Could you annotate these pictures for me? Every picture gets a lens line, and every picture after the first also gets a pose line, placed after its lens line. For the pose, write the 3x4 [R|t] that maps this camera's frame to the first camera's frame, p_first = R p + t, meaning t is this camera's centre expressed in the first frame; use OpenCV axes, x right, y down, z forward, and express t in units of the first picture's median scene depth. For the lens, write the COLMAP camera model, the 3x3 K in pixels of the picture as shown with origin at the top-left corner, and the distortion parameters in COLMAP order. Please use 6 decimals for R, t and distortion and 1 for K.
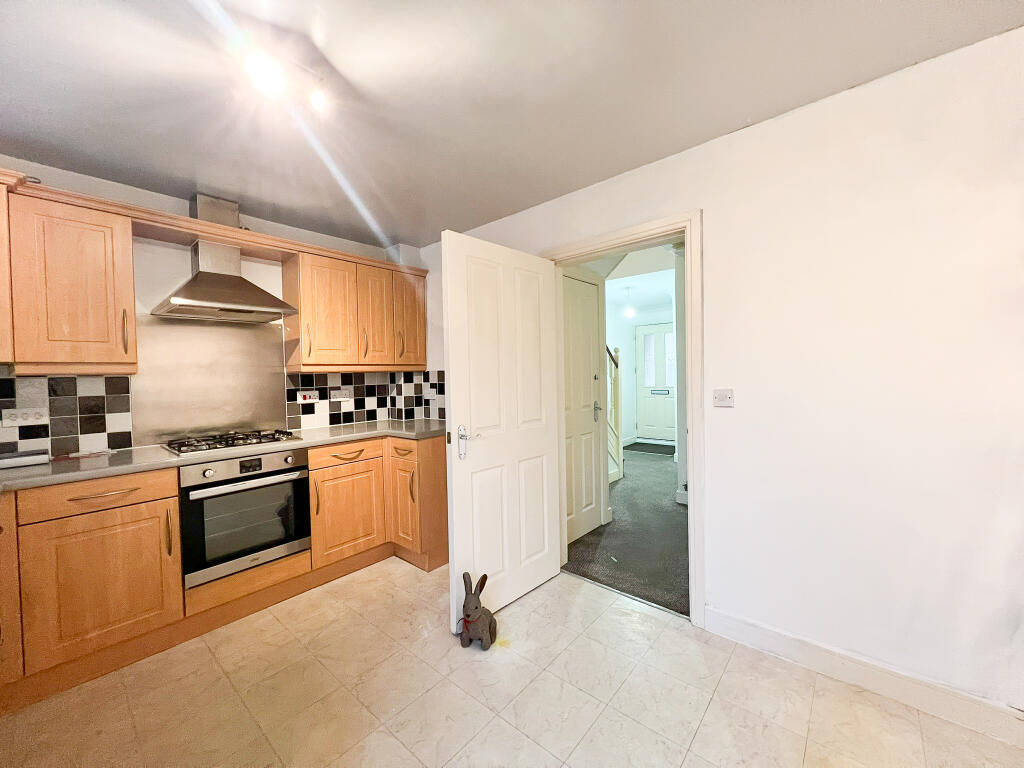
lens RADIAL K [[408.0, 0, 514.1], [0, 408.0, 380.5], [0, 0, 1]] dist [0.002244, -0.000681]
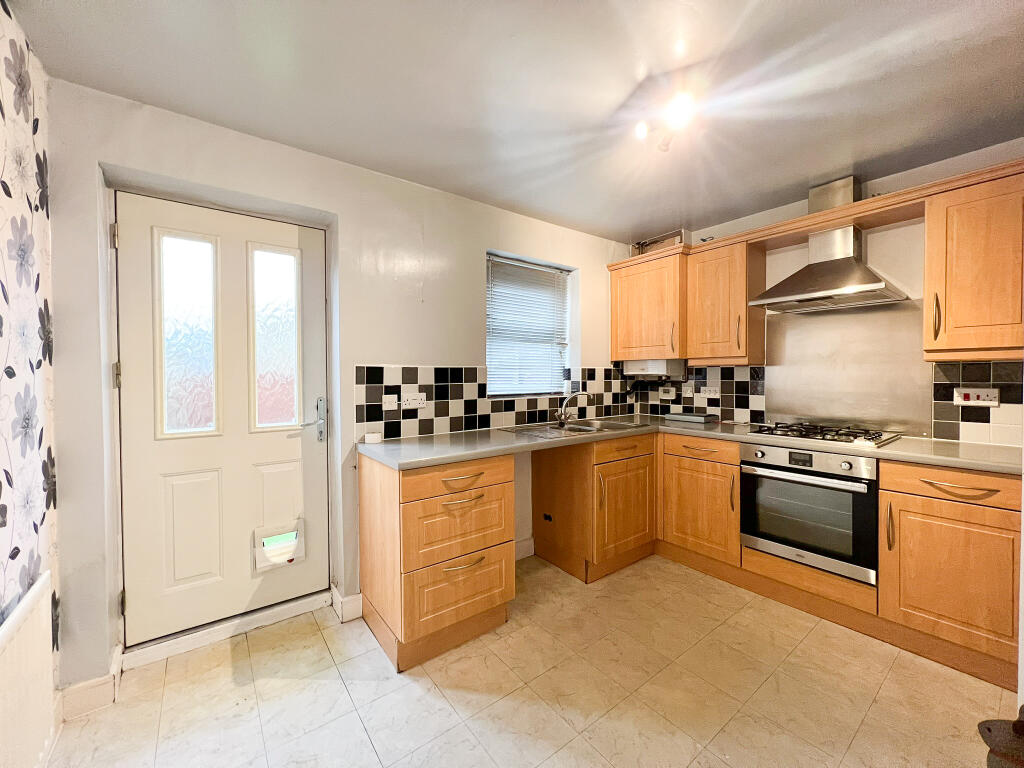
lens RADIAL K [[408.0, 0, 510.1], [0, 408.0, 381.0], [0, 0, 1]] dist [0.002244, -0.000681]
pose [[-0.211446, 0.041898, -0.976491, 0.386482], [-0.002380, 0.999056, 0.043381, -0.016283], [0.977387, 0.011497, -0.211147, 0.456464]]
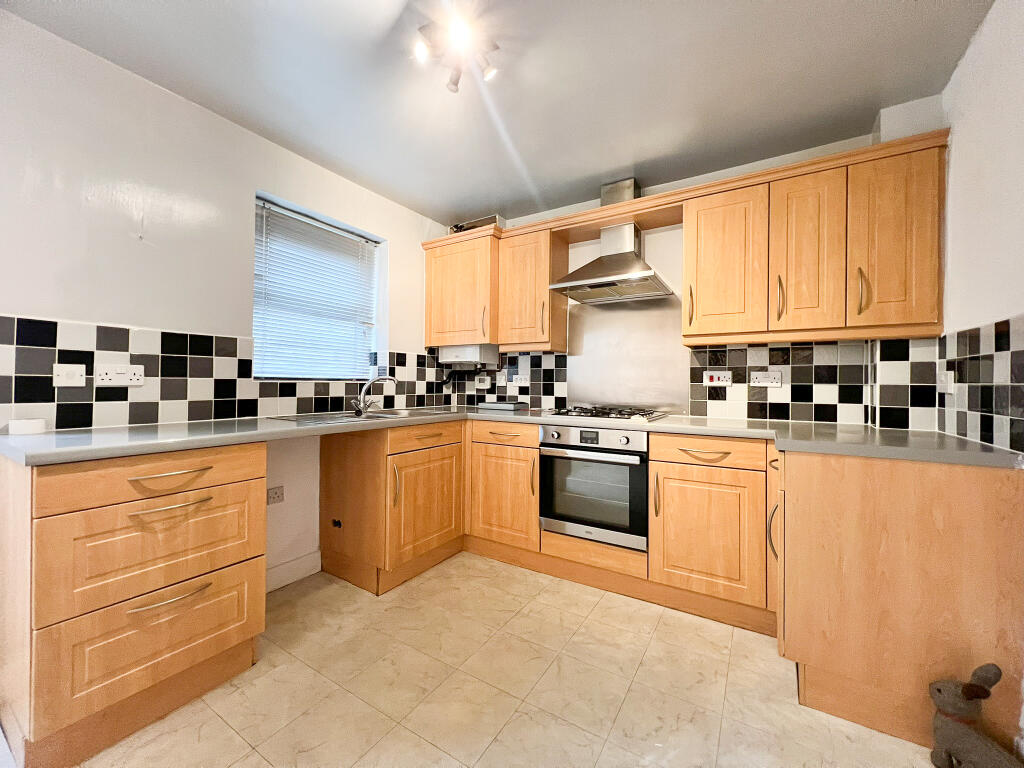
lens RADIAL K [[408.0, 0, 509.0], [0, 408.0, 381.3], [0, 0, 1]] dist [0.002244, -0.000681]
pose [[0.149099, 0.022006, -0.988577, 0.268901], [-0.026634, 0.999479, 0.018232, 0.050669], [0.988463, 0.023611, 0.149608, 0.566447]]
